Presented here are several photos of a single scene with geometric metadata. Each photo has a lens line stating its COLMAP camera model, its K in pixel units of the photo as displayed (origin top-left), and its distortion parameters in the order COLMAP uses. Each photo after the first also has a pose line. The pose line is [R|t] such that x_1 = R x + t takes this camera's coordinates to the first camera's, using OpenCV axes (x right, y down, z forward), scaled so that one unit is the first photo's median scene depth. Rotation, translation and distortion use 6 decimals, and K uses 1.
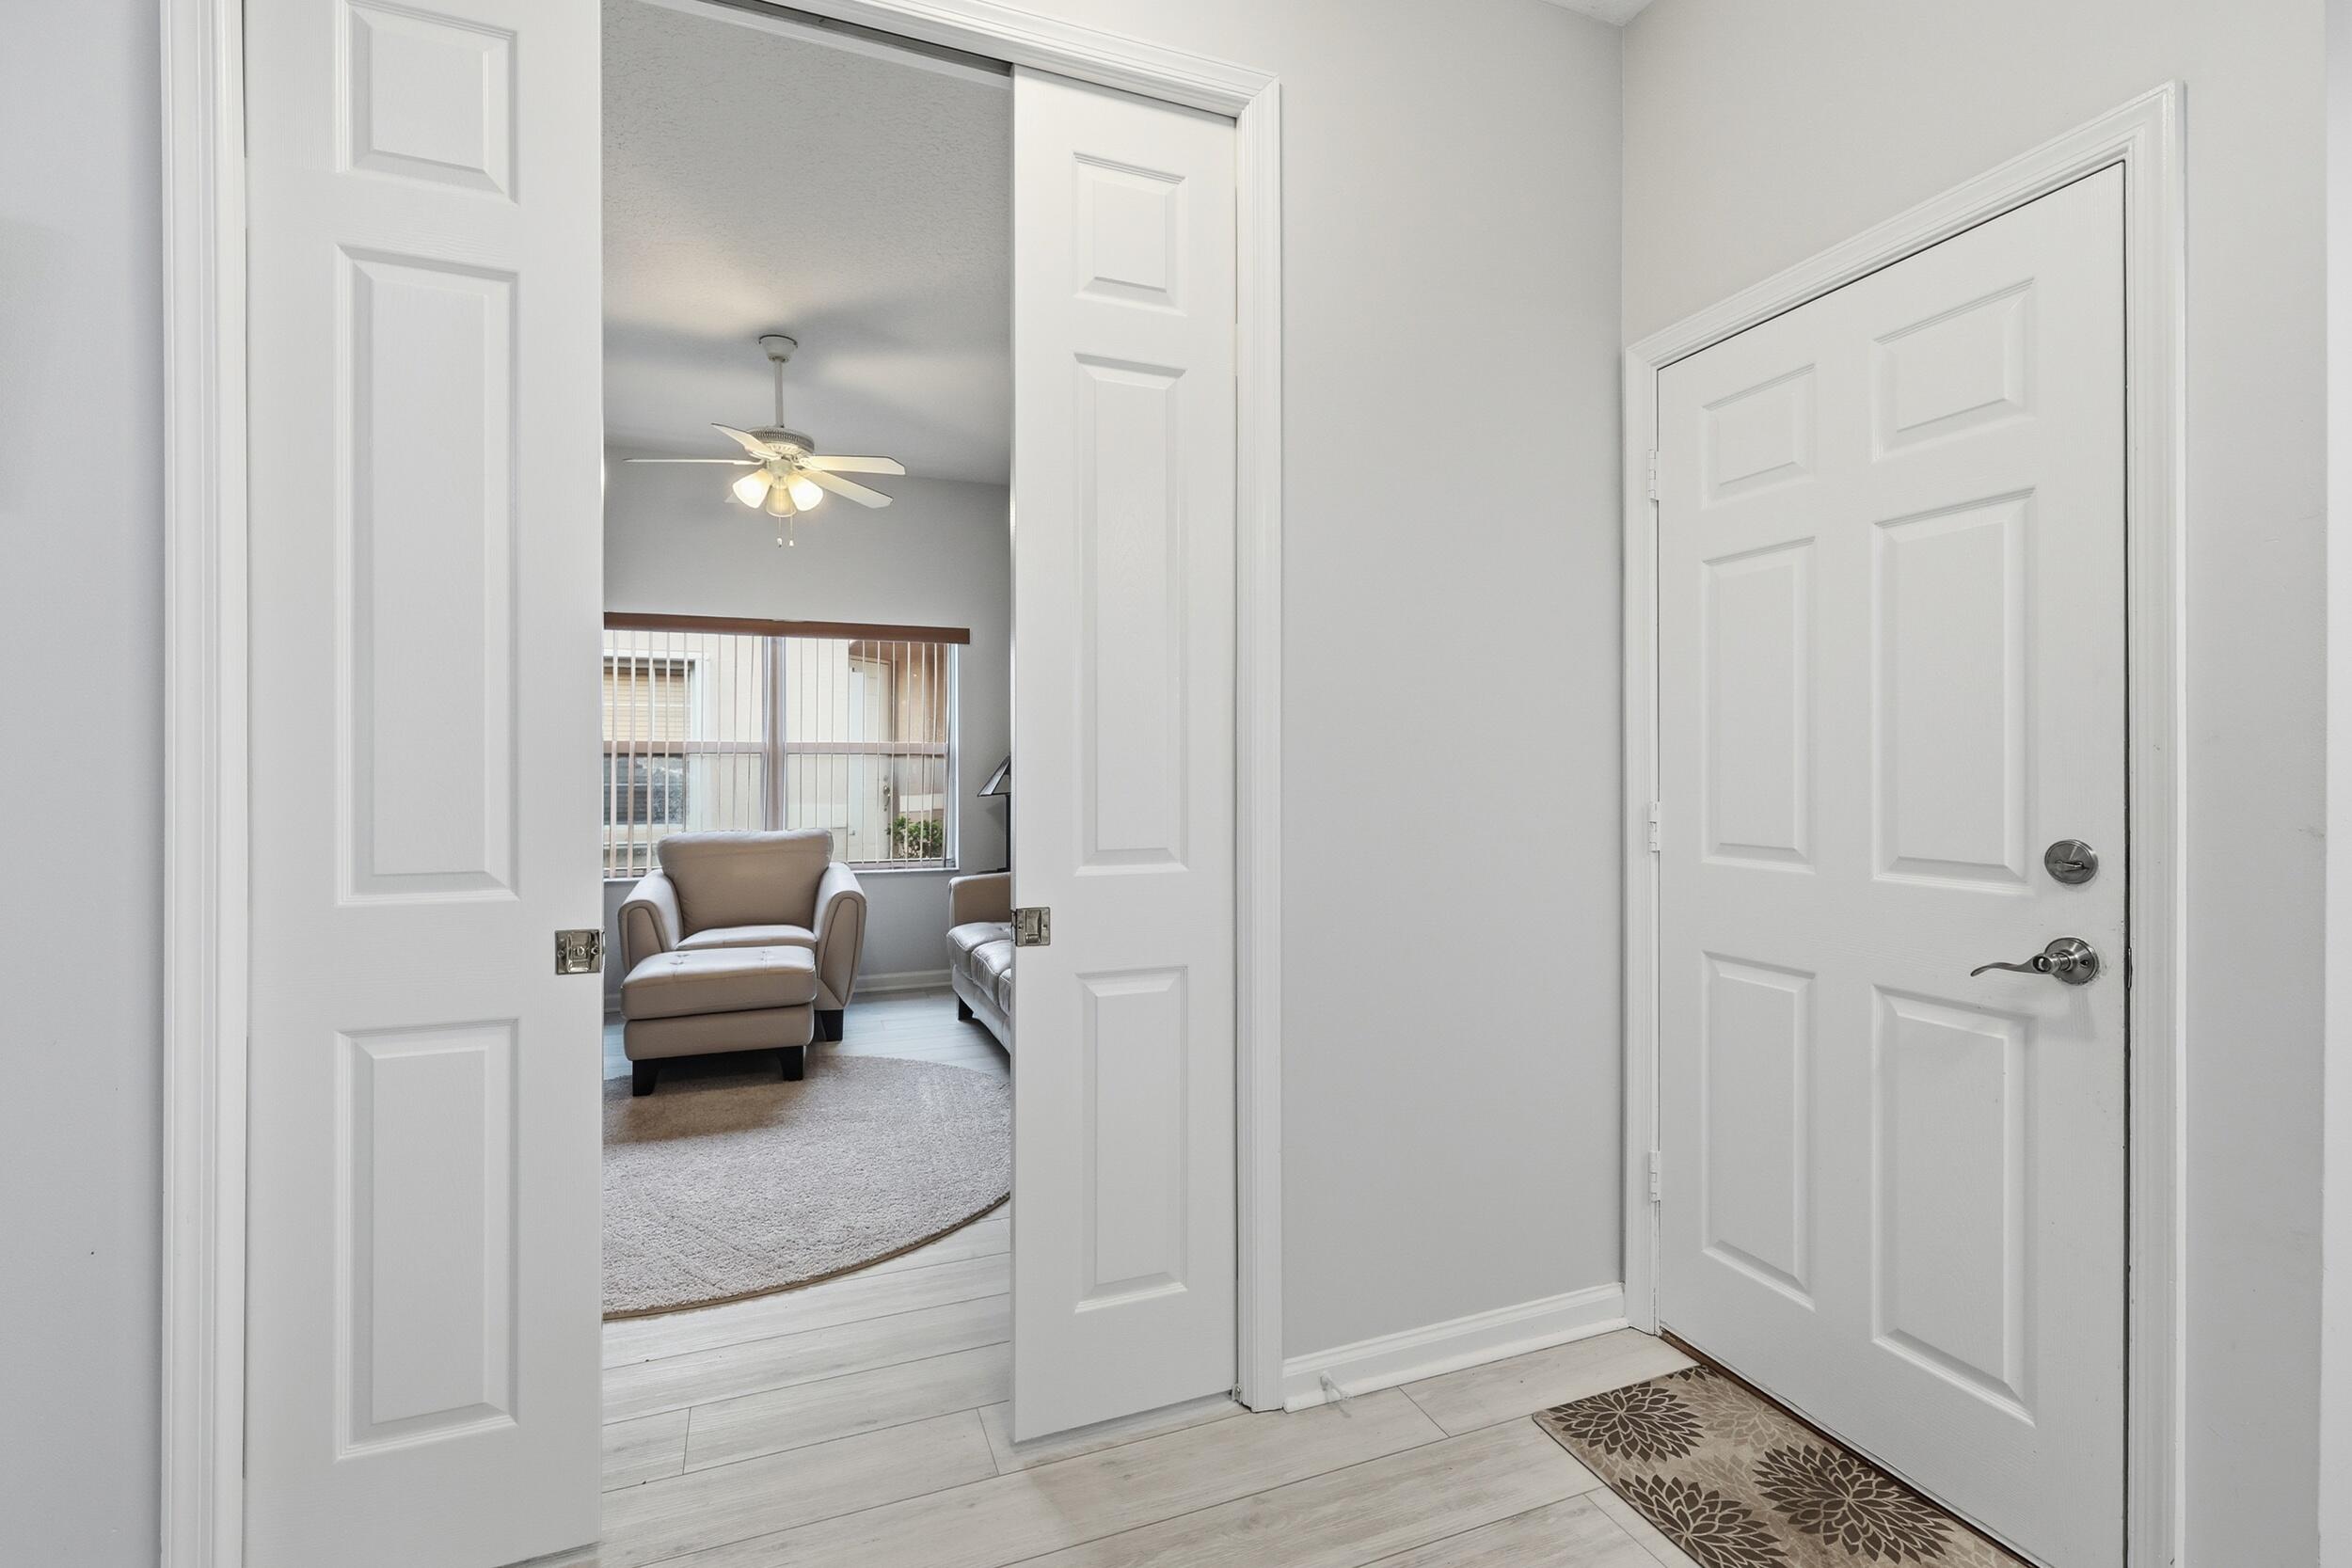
lens RADIAL K [[1027.7, 0, 1172.0], [0, 1027.7, 787.5], [0, 0, 1]] dist [0.002082, -0.000099]
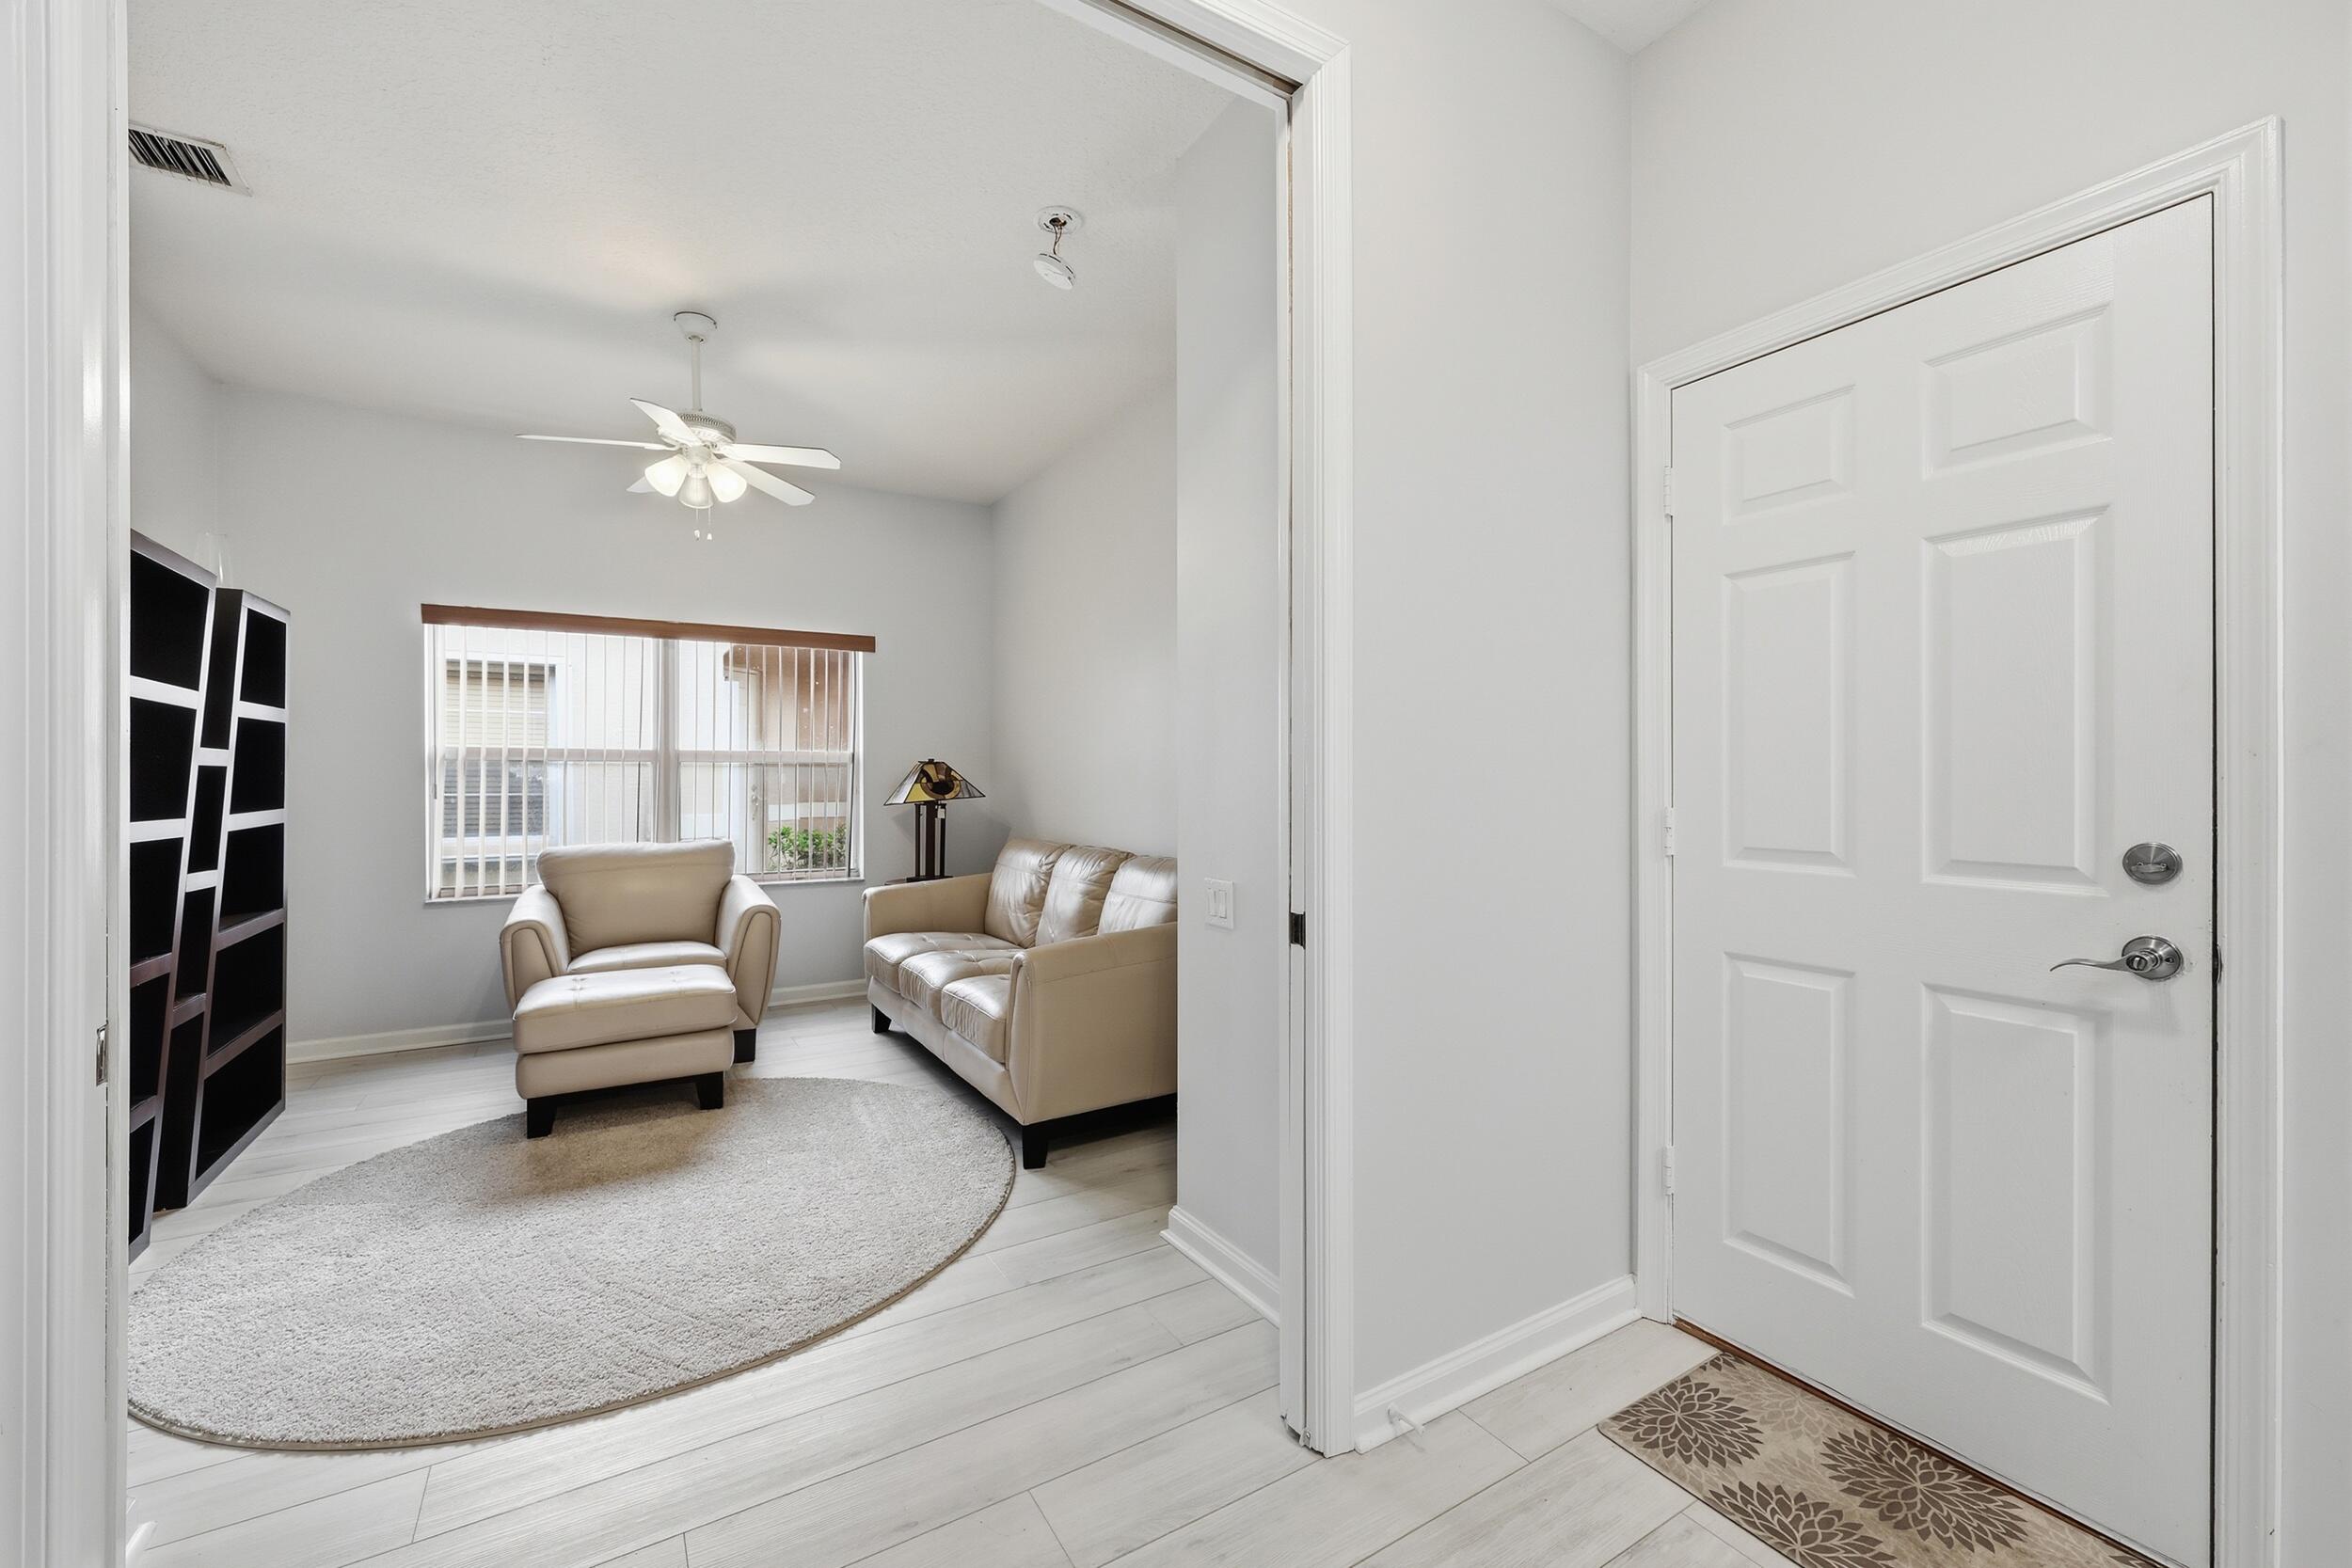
lens RADIAL K [[939.4, 0, 1174.4], [0, 939.4, 794.4], [0, 0, 1]] dist [0.000505, 0.000255]
pose [[0.985603, -0.003089, 0.169048, -0.101616], [0.003346, 0.999994, -0.001236, -0.000044], [-0.169043, 0.001784, 0.985607, 0.087400]]
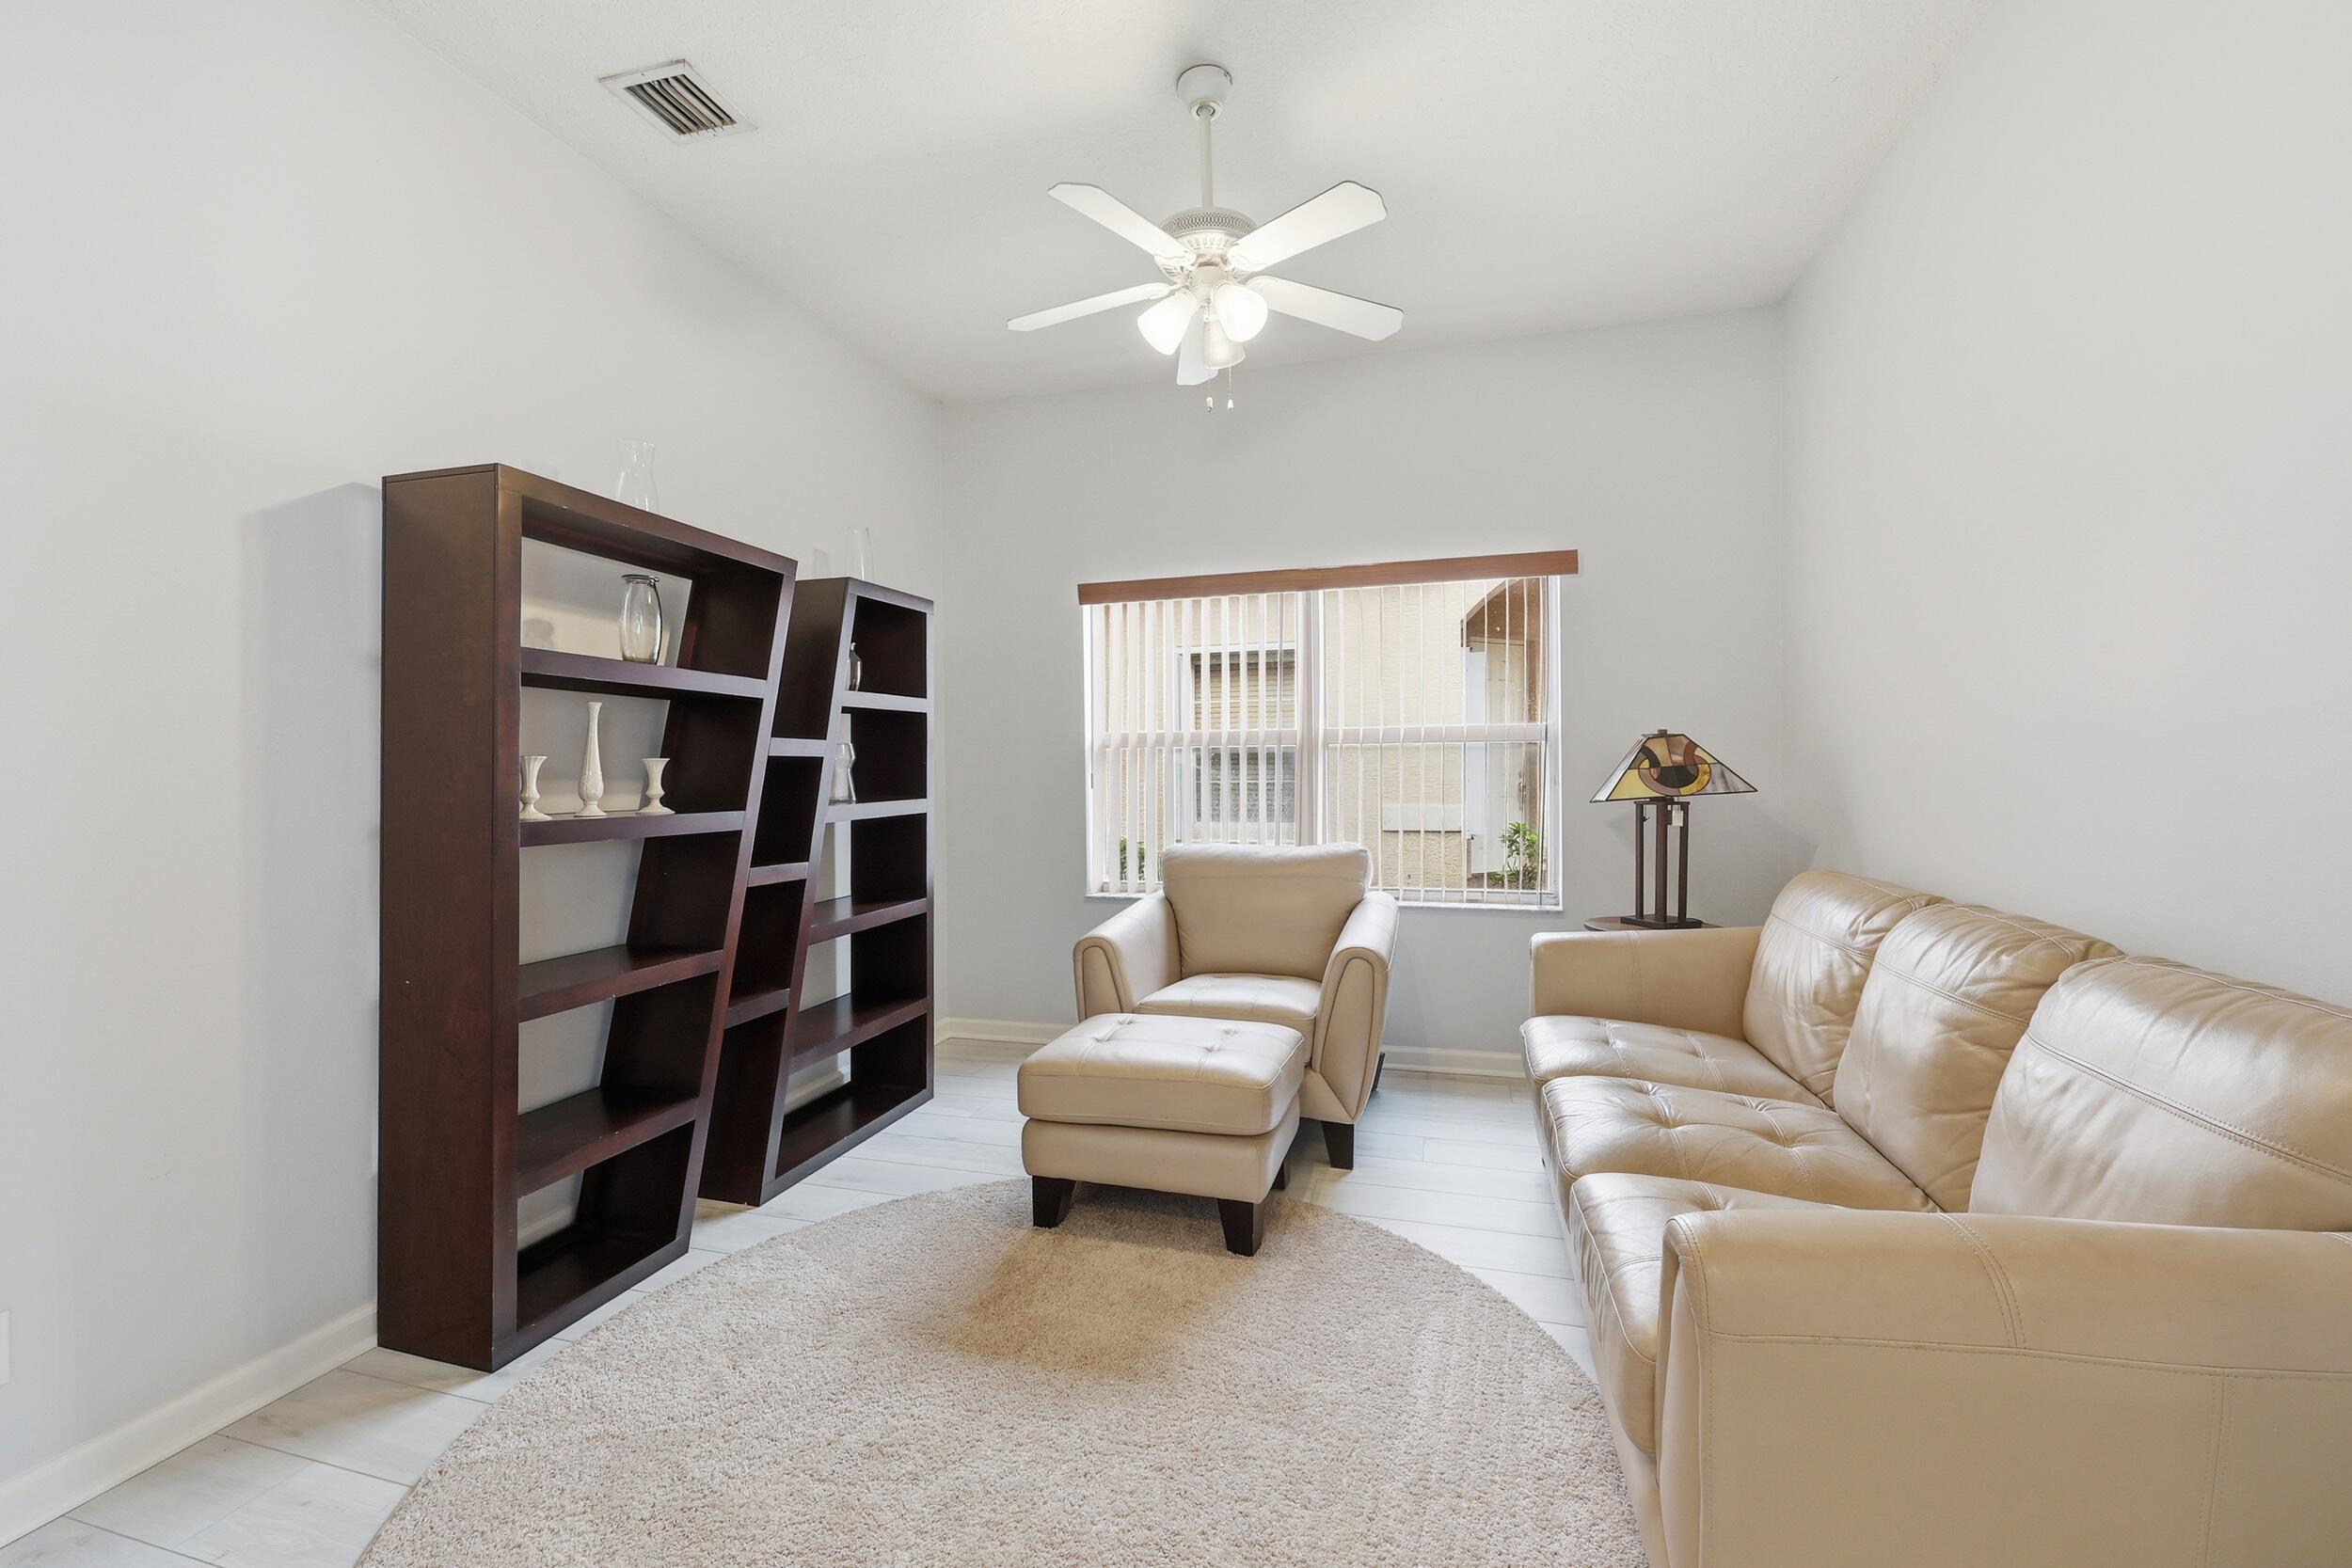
lens RADIAL K [[959.4, 0, 1176.1], [0, 959.4, 775.8], [0, 0, 1]] dist [-0.000081, 0.000236]
pose [[0.795933, -0.001827, -0.605382, -0.042640], [-0.002070, 0.999981, -0.005739, -0.006668], [0.605381, 0.005821, 0.795915, 0.532087]]
